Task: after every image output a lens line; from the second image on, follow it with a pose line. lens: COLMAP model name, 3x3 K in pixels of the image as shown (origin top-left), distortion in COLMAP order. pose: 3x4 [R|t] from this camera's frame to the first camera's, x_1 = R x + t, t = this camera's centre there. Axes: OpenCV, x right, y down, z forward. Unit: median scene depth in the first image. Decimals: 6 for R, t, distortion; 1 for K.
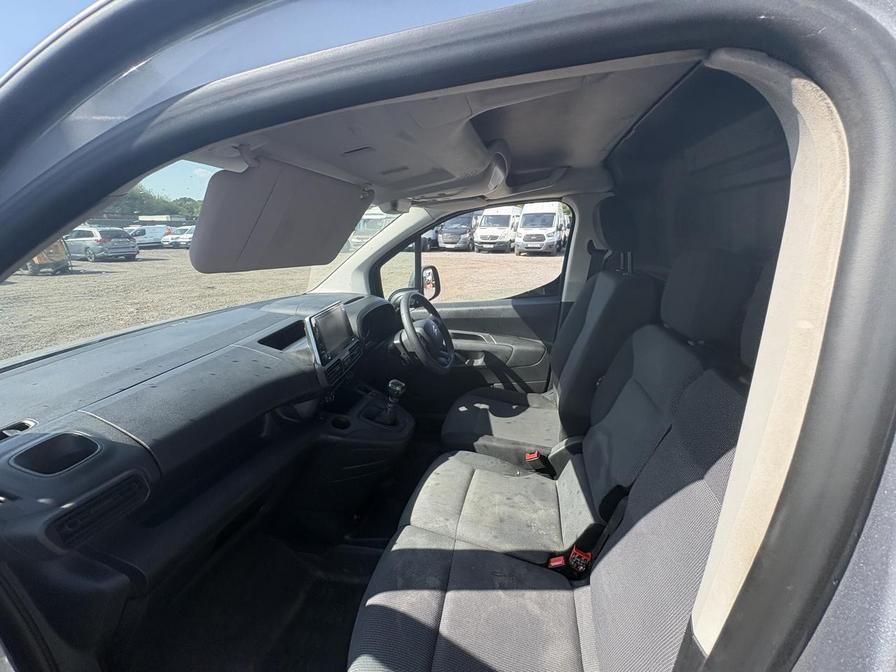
lens RADIAL K [[361.1, 0, 446.0], [0, 361.1, 337.8], [0, 0, 1]] dist [-0.000143, 0.000484]
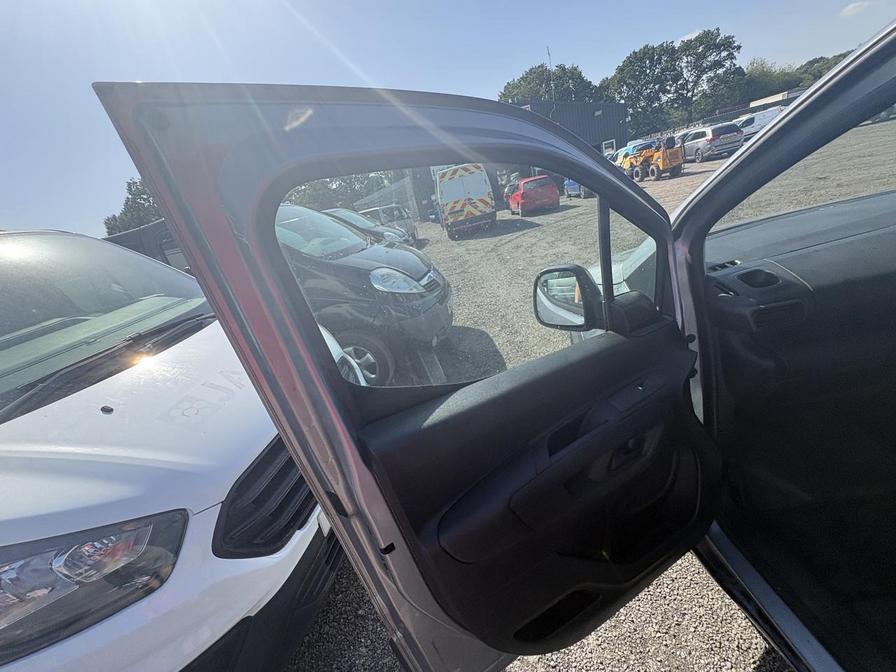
lens RADIAL K [[363.1, 0, 448.0], [0, 363.1, 336.0], [0, 0, 1]] dist [-0.001303, 0.000167]
pose [[0.249208, 0.306105, -0.918801, 0.073666], [-0.059032, 0.951771, 0.301078, 0.048411], [0.966649, -0.020793, 0.255259, -0.285670]]
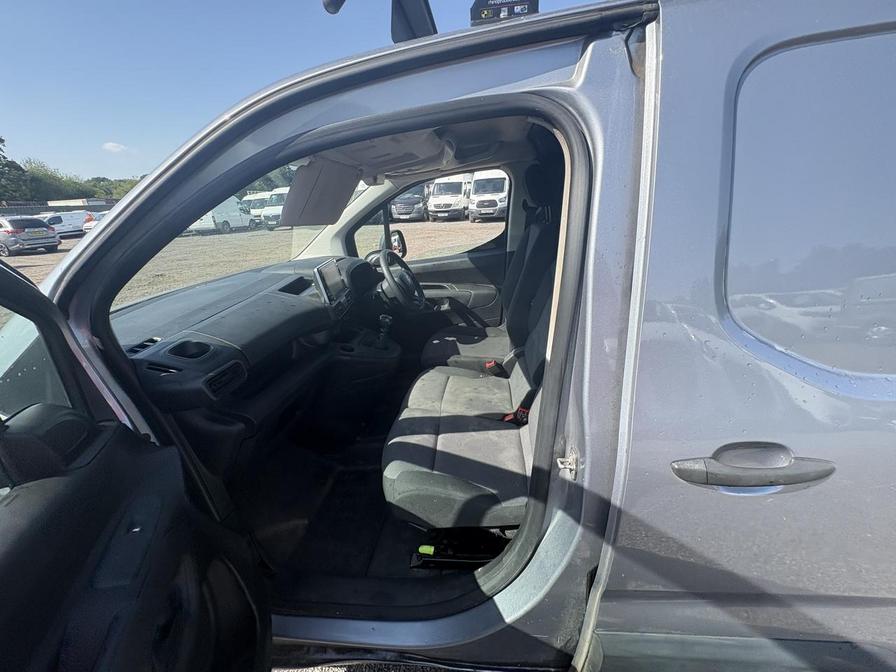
lens RADIAL K [[358.7, 0, 450.5], [0, 358.7, 336.1], [0, 0, 1]] dist [0.001104, 0.000438]
pose [[0.989713, -0.092107, 0.109475, -0.035764], [0.083727, 0.993365, 0.078834, 0.076607], [-0.116010, -0.068857, 0.990858, -0.230384]]
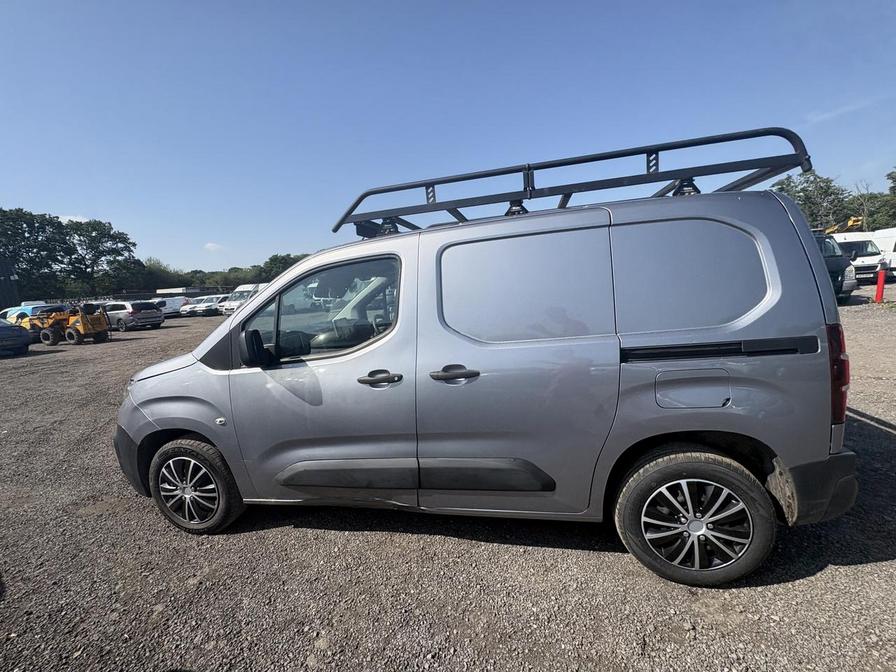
lens RADIAL K [[358.7, 0, 450.5], [0, 358.7, 336.1], [0, 0, 1]] dist [0.001104, 0.000438]
pose [[0.998364, -0.056881, 0.005851, 0.237394], [0.057110, 0.986794, -0.151576, 0.280385], [0.002848, 0.151662, 0.988428, -0.863038]]
